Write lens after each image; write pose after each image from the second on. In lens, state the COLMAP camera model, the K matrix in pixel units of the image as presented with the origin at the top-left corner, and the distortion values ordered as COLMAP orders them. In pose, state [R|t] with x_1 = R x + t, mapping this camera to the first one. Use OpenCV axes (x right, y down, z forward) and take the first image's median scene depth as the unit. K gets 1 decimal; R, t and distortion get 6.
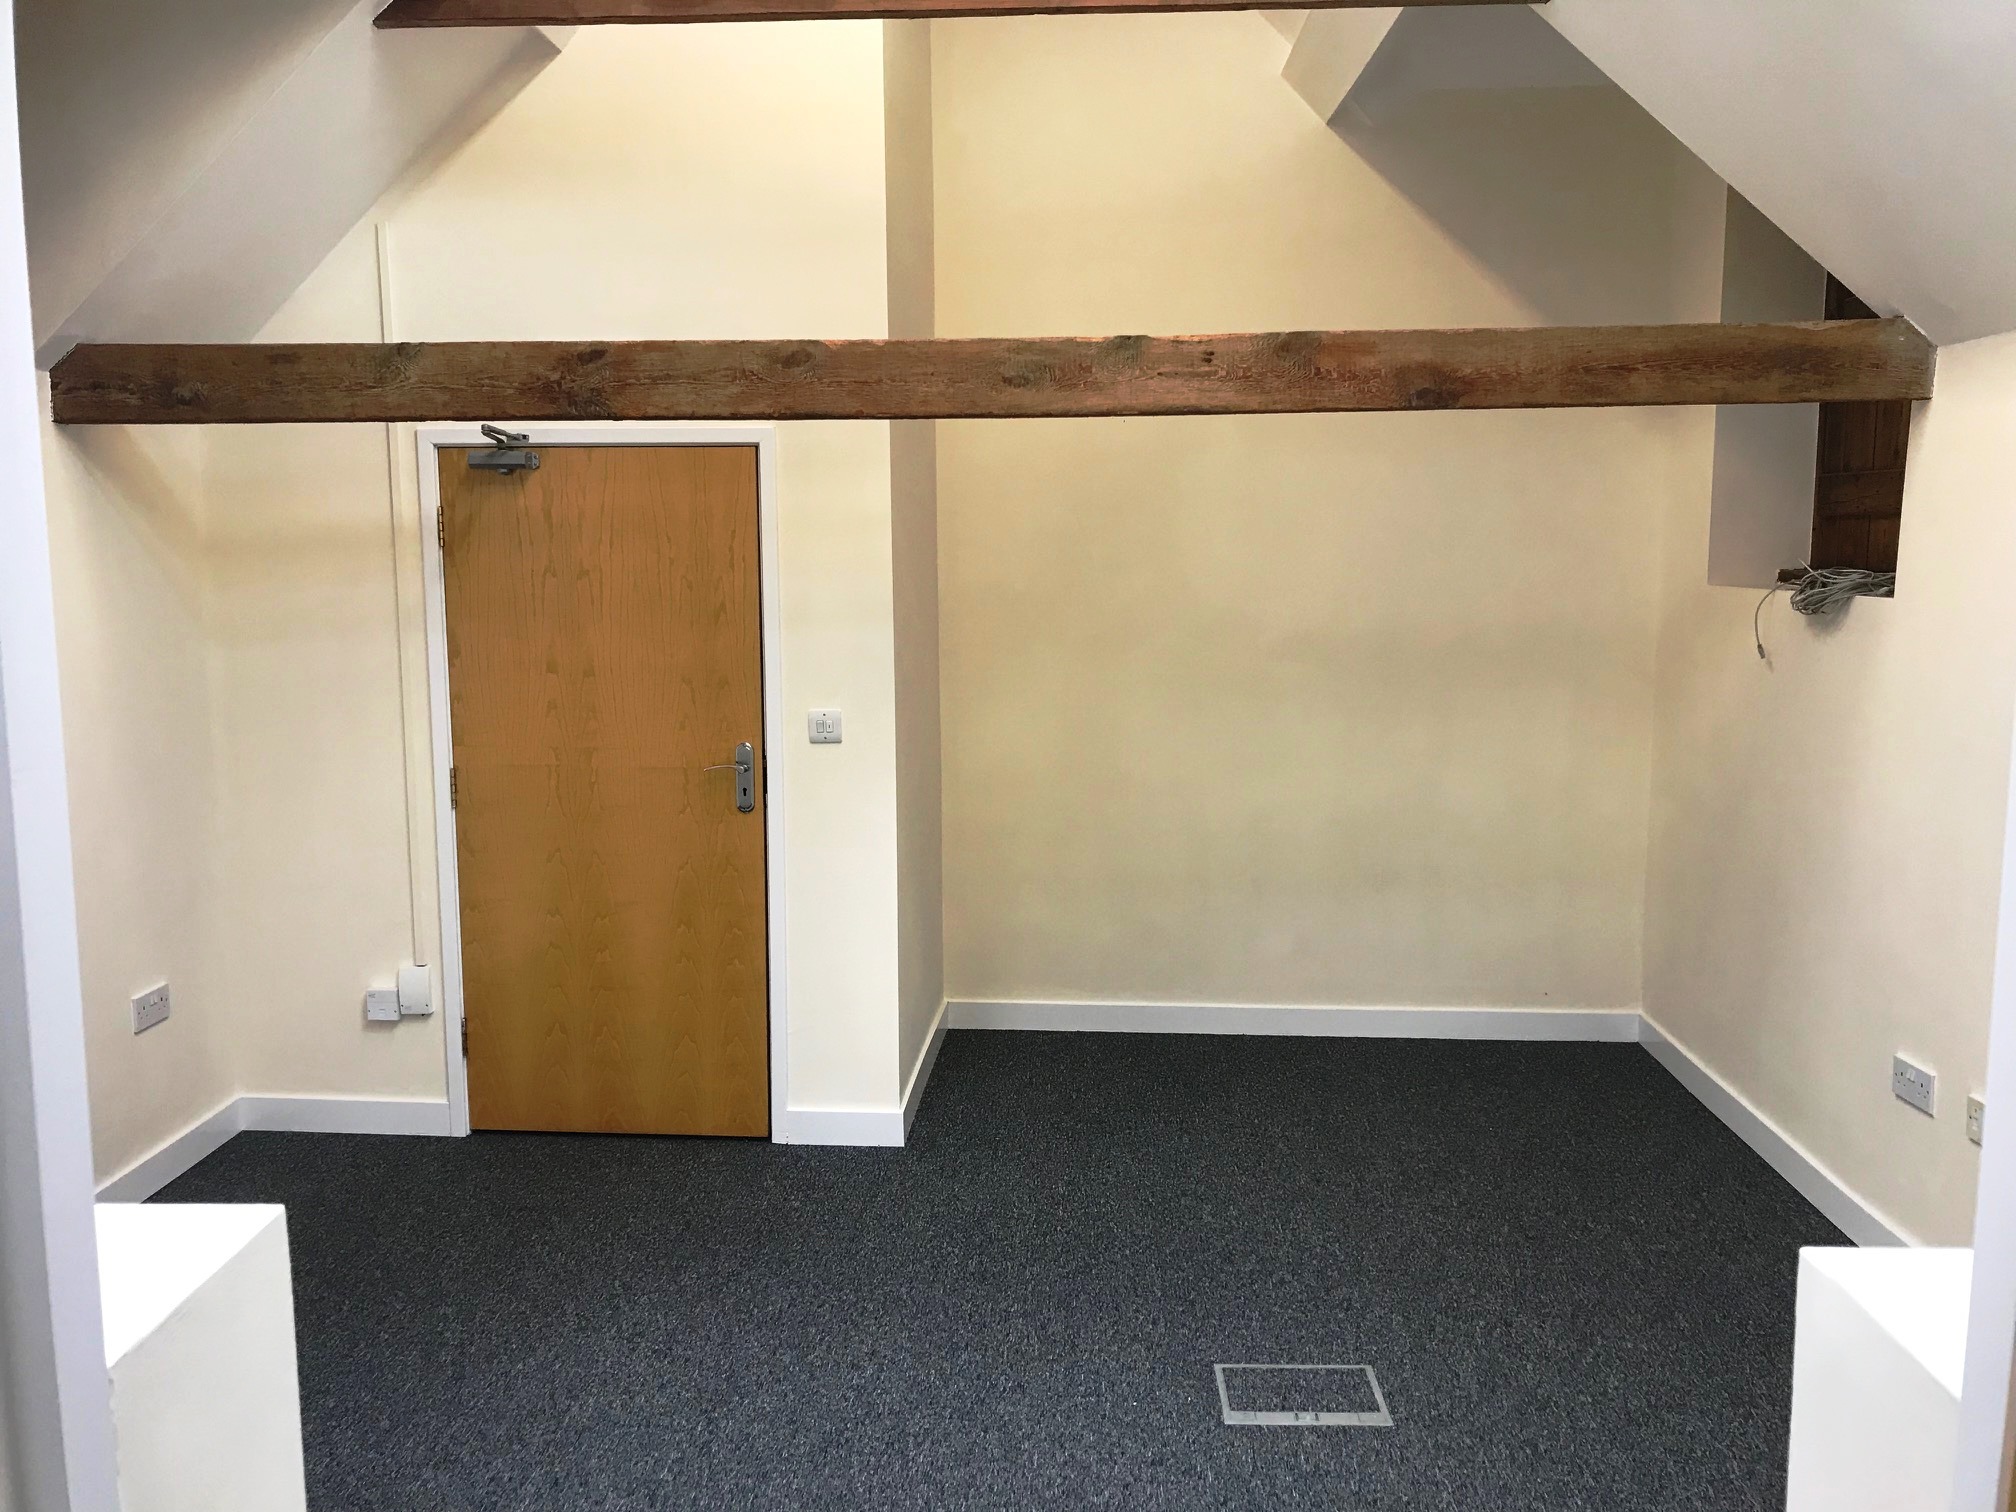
lens RADIAL K [[1643.6, 0, 1020.1], [0, 1643.6, 750.5], [0, 0, 1]] dist [0.036143, -0.013175]
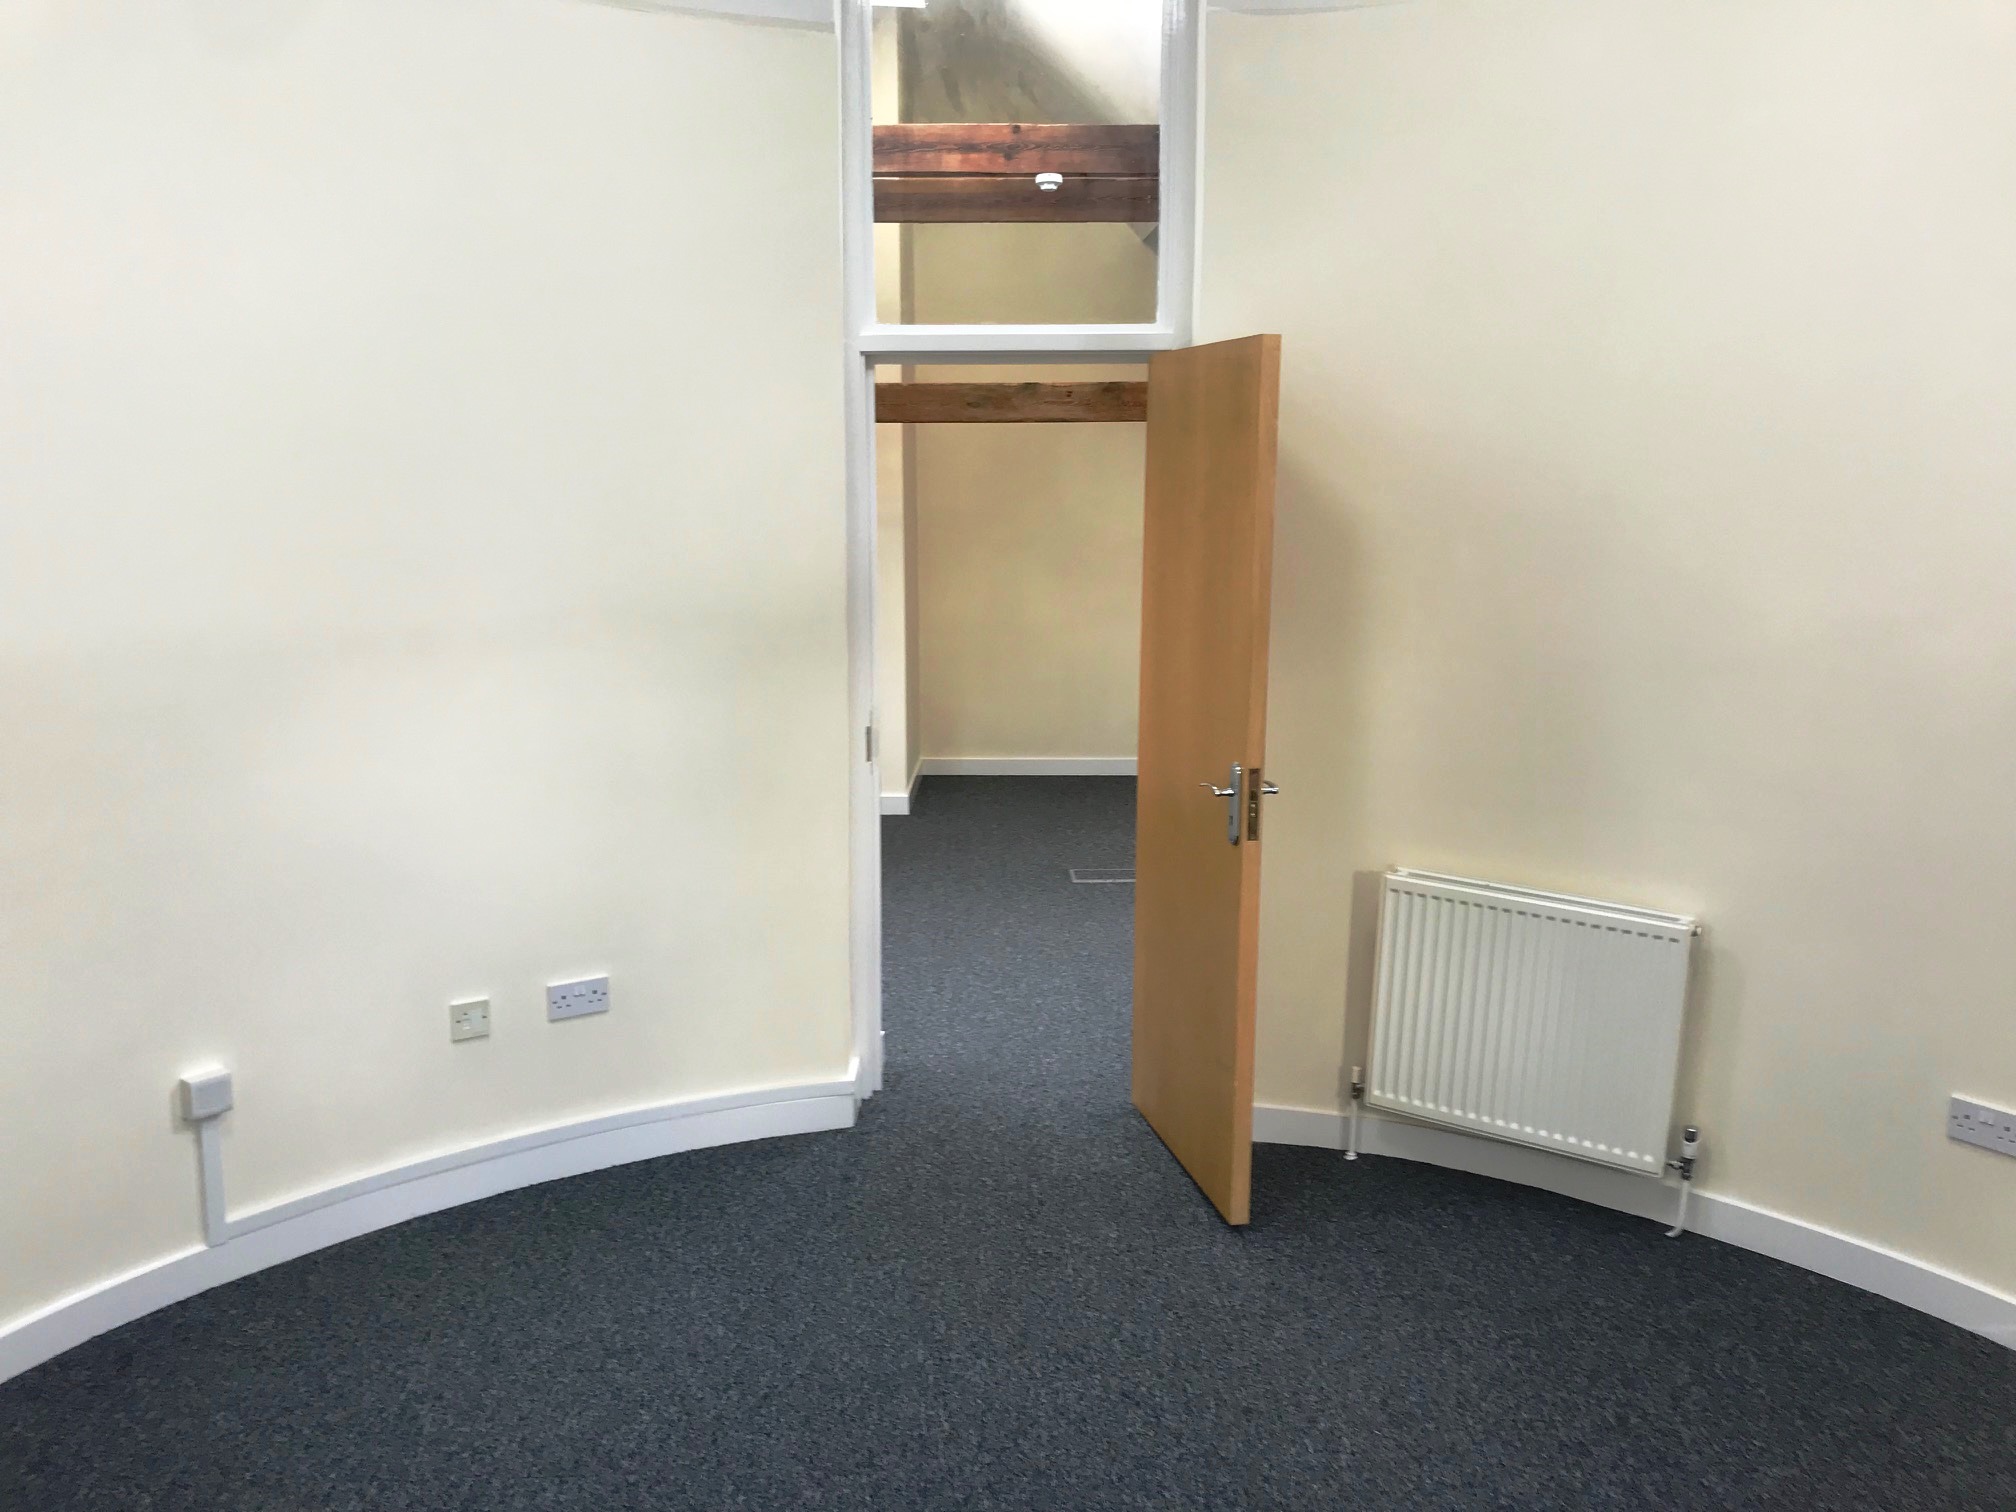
lens RADIAL K [[1643.6, 0, 993.9], [0, 1643.6, 757.7], [0, 0, 1]] dist [0.036143, -0.013175]
pose [[0.998654, 0.000981, 0.051854, -0.081680], [-0.001340, 0.999975, 0.006901, 0.192228], [-0.051846, -0.006961, 0.998631, -1.007613]]
